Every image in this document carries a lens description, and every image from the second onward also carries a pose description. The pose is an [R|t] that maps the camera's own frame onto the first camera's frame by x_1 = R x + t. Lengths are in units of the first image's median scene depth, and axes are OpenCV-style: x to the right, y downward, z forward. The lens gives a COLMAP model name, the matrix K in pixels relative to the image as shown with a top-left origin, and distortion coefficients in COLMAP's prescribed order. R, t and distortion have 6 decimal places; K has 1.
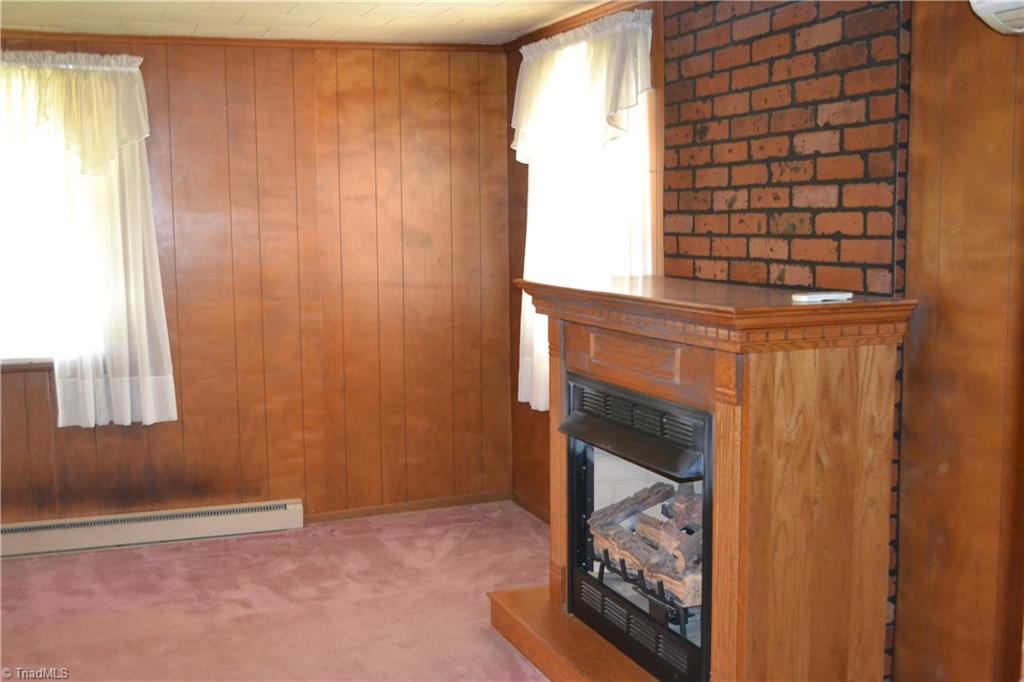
lens RADIAL K [[1121.2, 0, 513.5], [0, 1121.2, 354.3], [0, 0, 1]] dist [-0.047460, -0.017083]
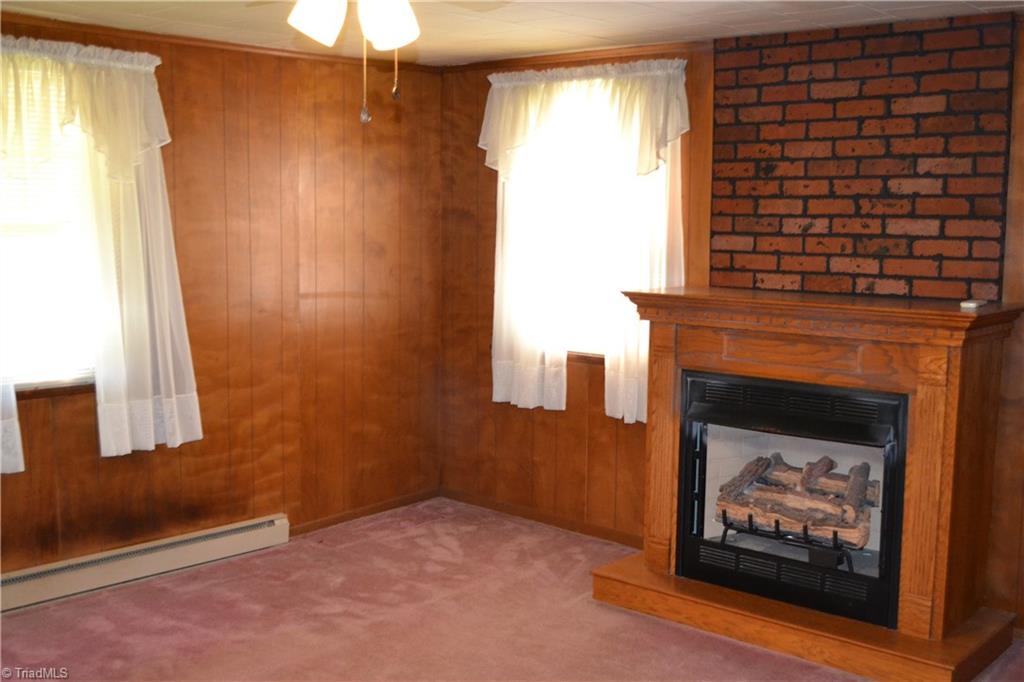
lens RADIAL K [[1121.2, 0, 513.5], [0, 1121.2, 354.3], [0, 0, 1]] dist [-0.047460, -0.017083]
pose [[0.889318, -0.037765, 0.455727, -0.674057], [0.037053, 0.999258, 0.010500, -0.020087], [-0.455786, 0.007549, 0.890058, 0.041804]]
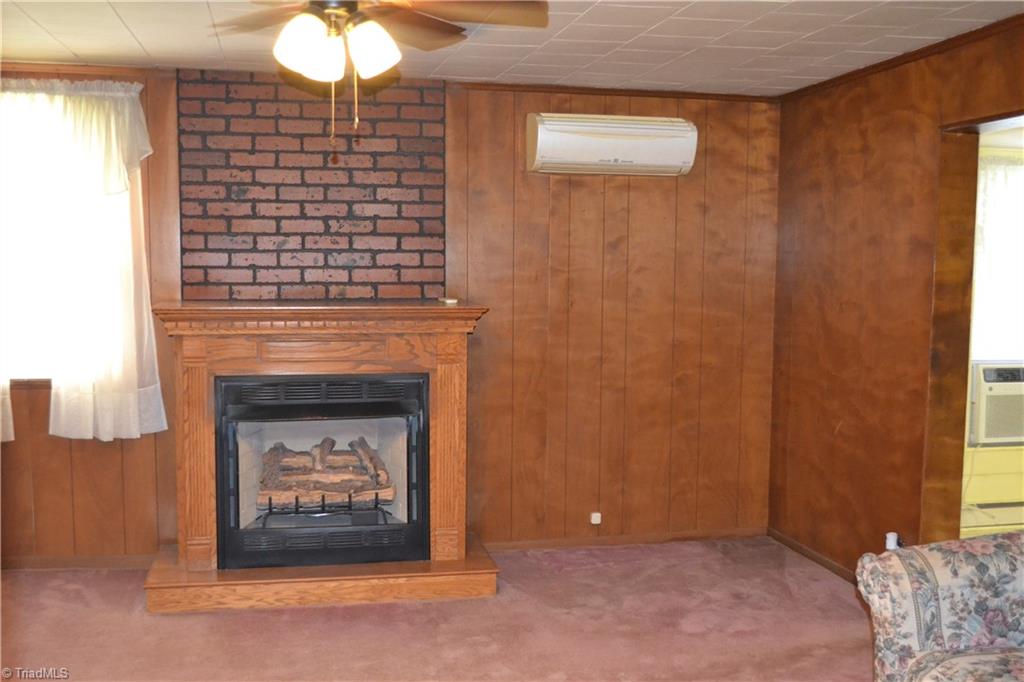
lens RADIAL K [[1121.2, 0, 513.5], [0, 1121.2, 354.3], [0, 0, 1]] dist [-0.047460, -0.017083]
pose [[0.171649, -0.085398, 0.981450, -1.181728], [0.108428, 0.991821, 0.067337, -0.060702], [-0.979173, 0.094858, 0.179504, 0.467286]]
